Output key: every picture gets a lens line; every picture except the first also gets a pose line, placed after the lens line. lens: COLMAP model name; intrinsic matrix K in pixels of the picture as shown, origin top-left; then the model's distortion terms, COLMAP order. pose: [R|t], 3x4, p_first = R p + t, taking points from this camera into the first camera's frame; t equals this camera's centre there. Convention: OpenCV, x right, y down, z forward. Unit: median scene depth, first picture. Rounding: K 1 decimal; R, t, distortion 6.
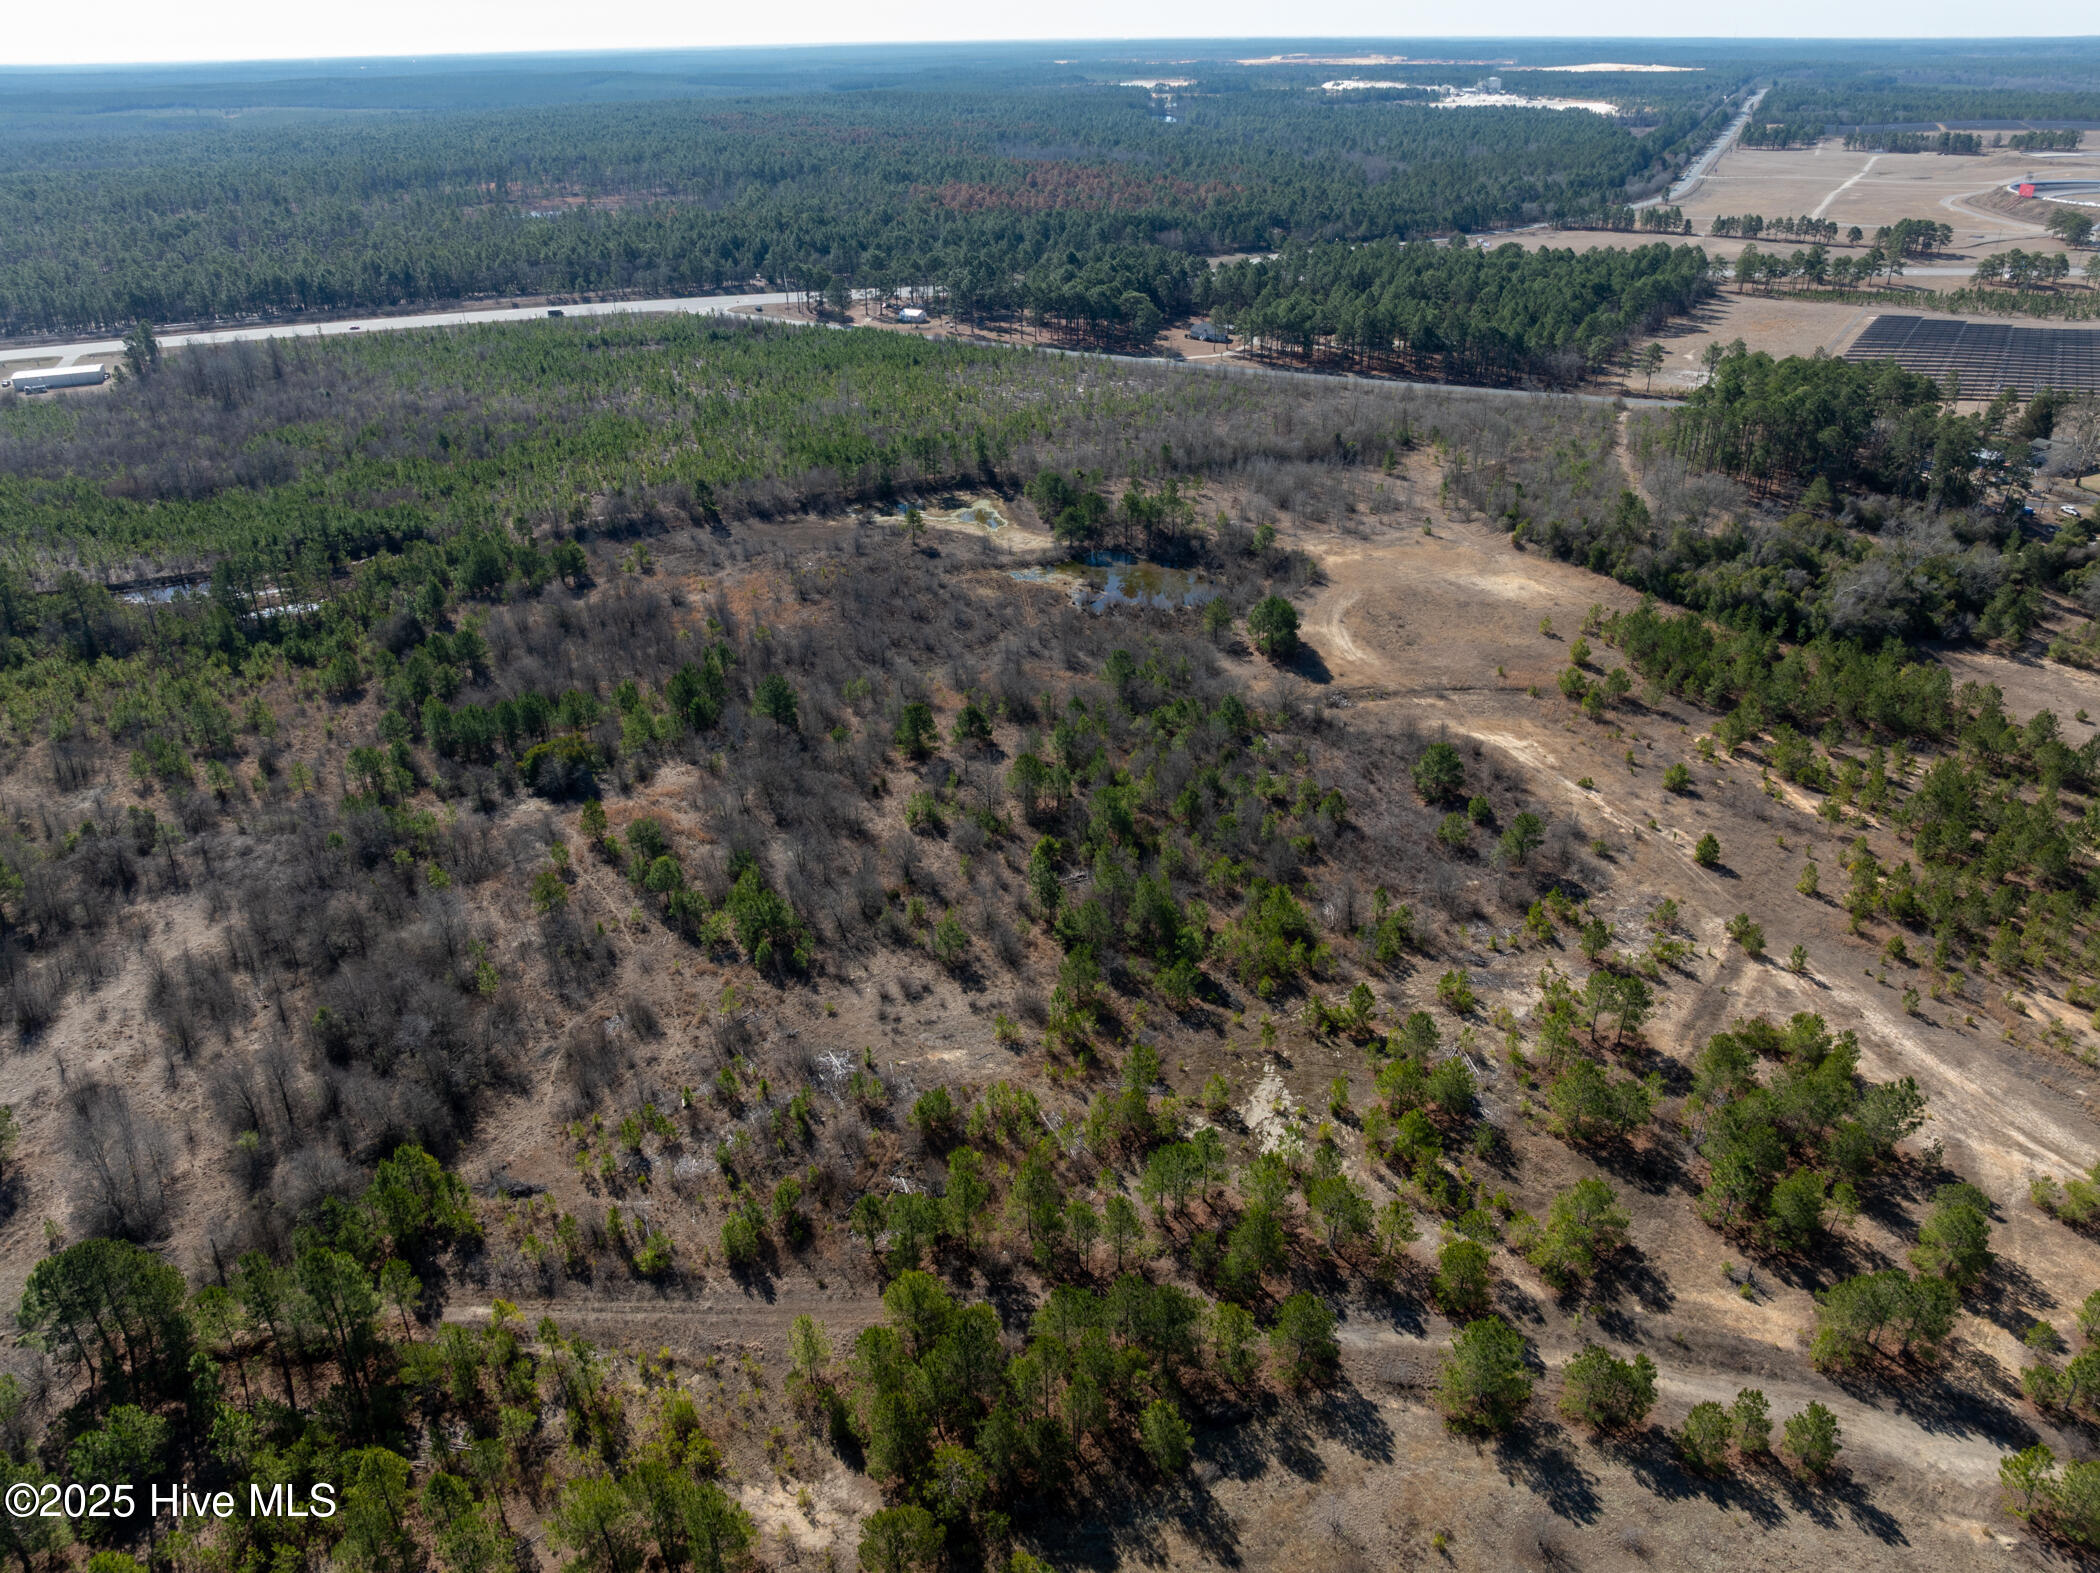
lens RADIAL K [[1486.1, 0, 1039.8], [0, 1486.1, 788.4], [0, 0, 1]] dist [-0.047778, 0.018775]
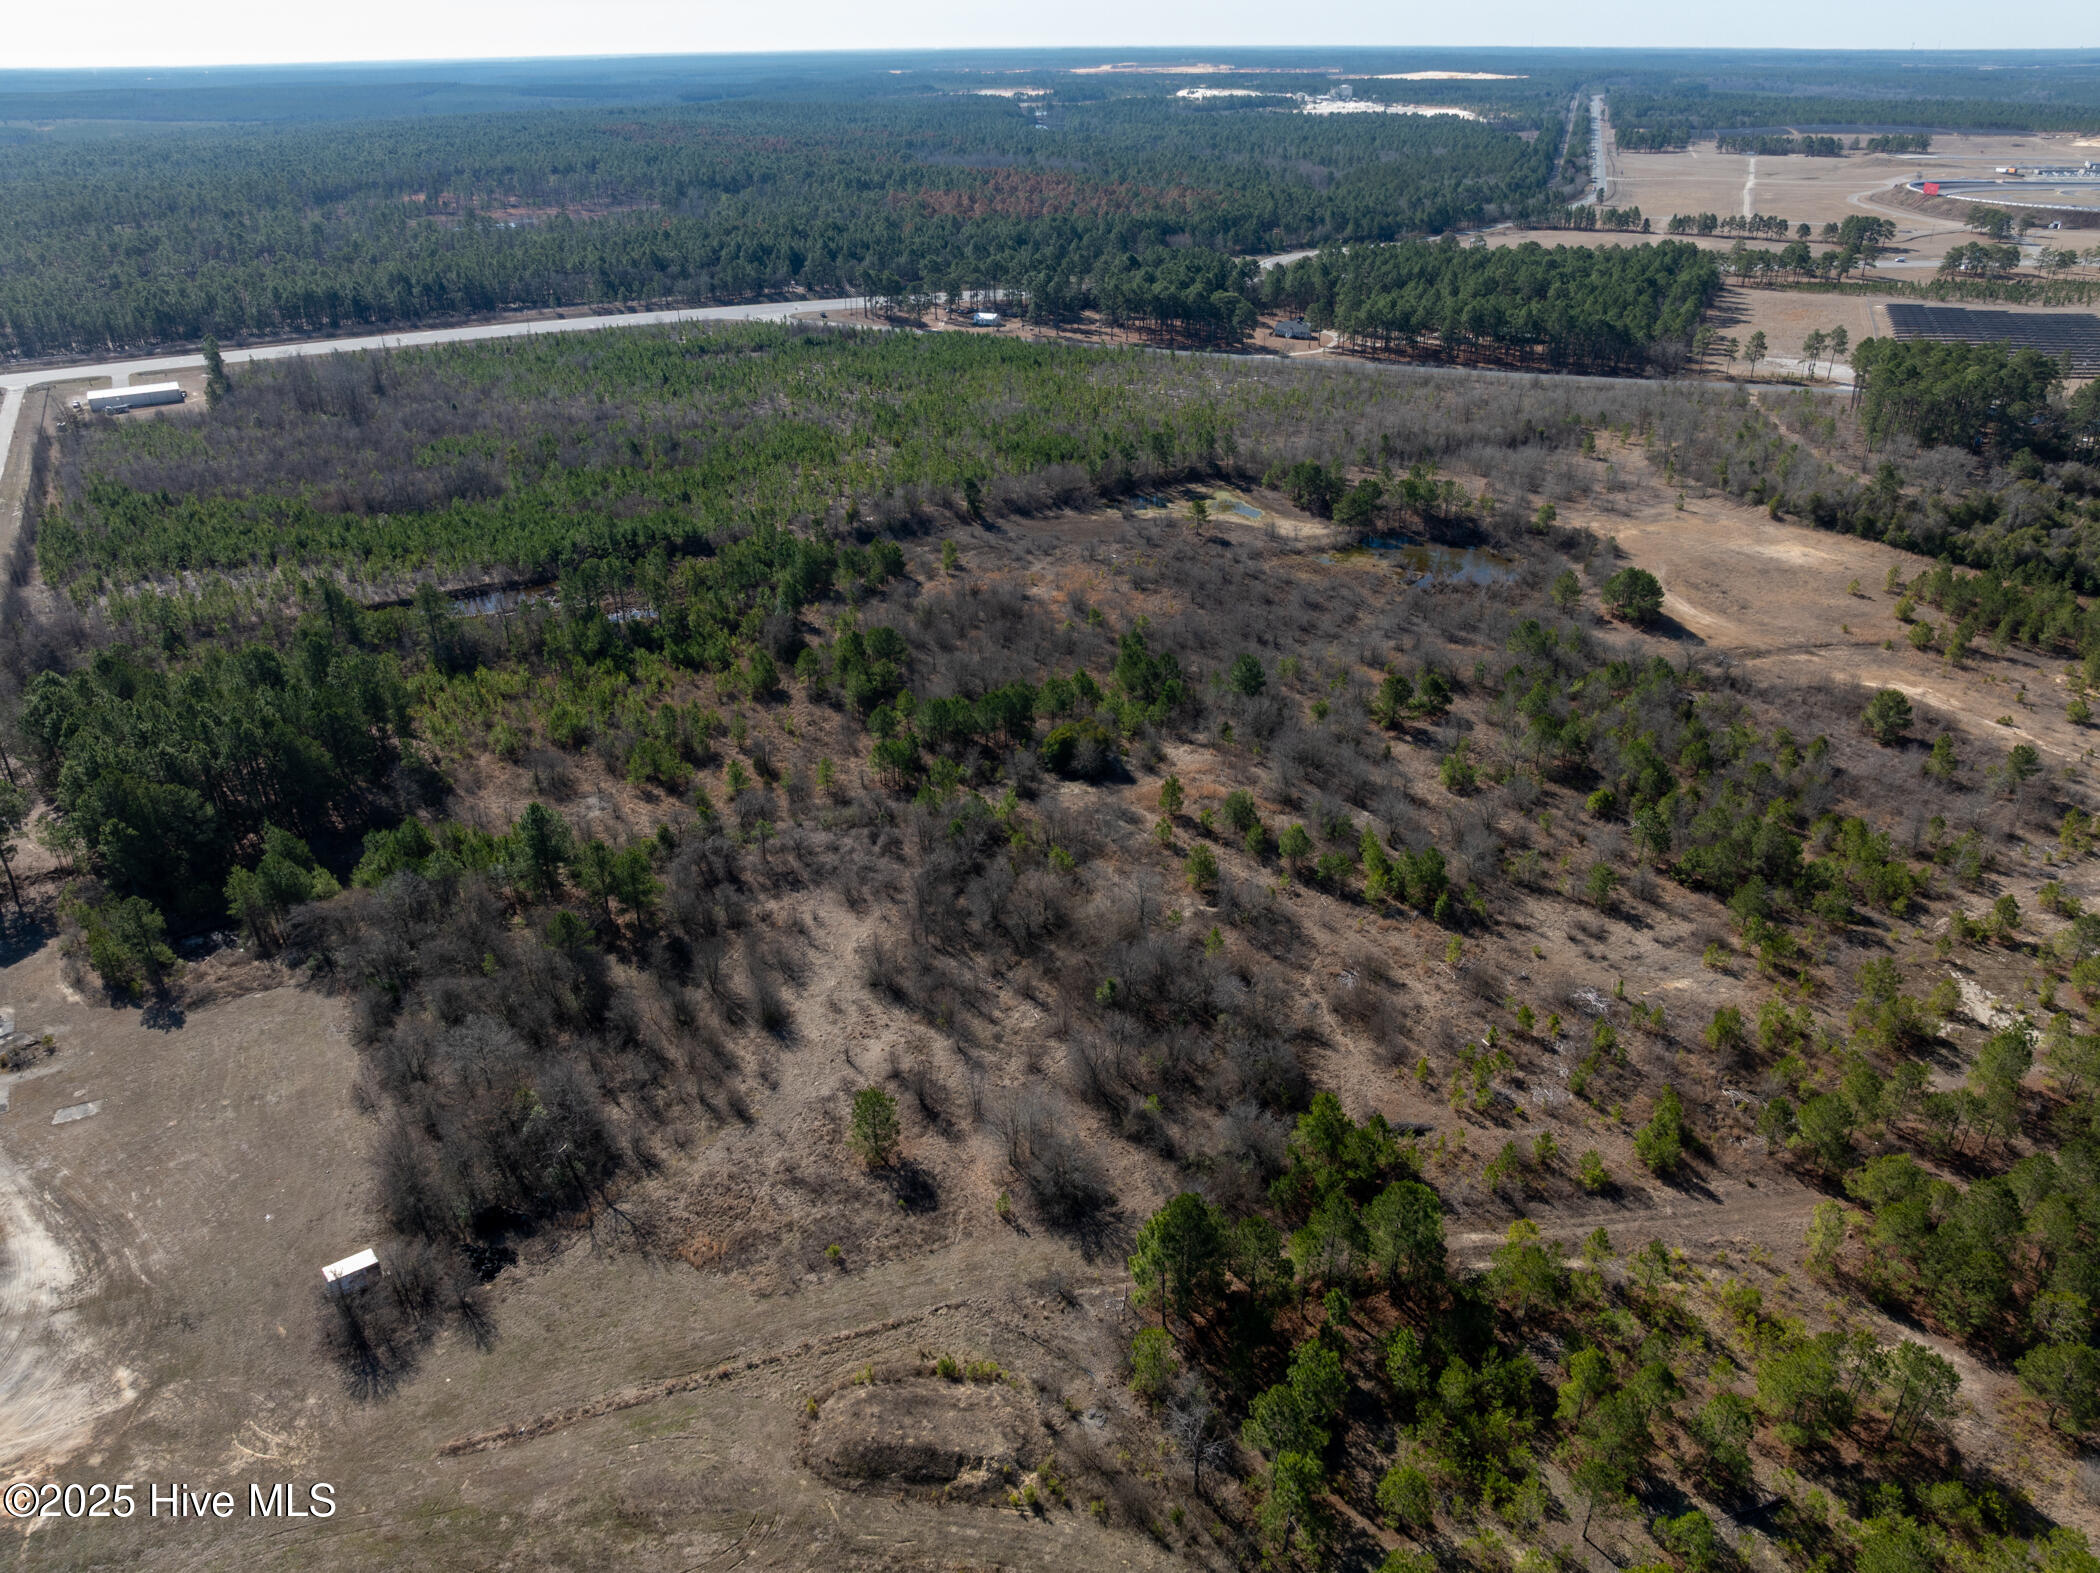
lens RADIAL K [[1486.1, 0, 1060.2], [0, 1486.1, 790.2], [0, 0, 1]] dist [-0.047778, 0.018775]
pose [[0.992864, -0.050735, 0.107925, -0.179833], [0.051202, 0.998687, -0.001561, 0.005269], [-0.107704, 0.007076, 0.994158, -0.004800]]
